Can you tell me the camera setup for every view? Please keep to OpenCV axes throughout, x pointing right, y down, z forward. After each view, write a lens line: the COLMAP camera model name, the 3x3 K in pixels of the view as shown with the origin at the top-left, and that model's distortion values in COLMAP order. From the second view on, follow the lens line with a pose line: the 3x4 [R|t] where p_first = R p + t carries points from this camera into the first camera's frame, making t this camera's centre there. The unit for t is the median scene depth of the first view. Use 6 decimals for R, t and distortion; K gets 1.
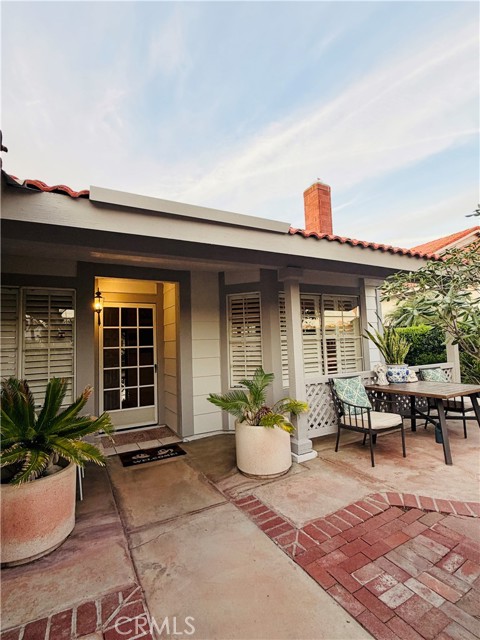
lens RADIAL K [[312.6, 0, 240.7], [0, 312.6, 320.4], [0, 0, 1]] dist [-0.002766, 0.000075]
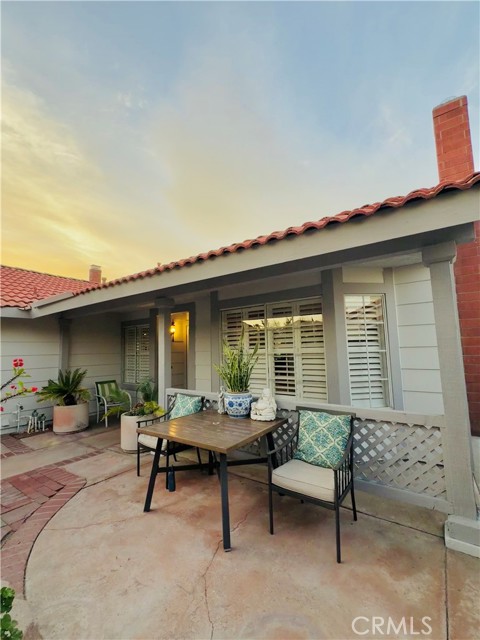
lens RADIAL K [[282.5, 0, 240.4], [0, 282.5, 320.7], [0, 0, 1]] dist [-0.000495, 0.000323]
pose [[0.419435, -0.068107, -0.905227, 1.161949], [0.076185, 0.996305, -0.039659, -0.010702], [0.904583, -0.052330, 0.423074, 0.711624]]
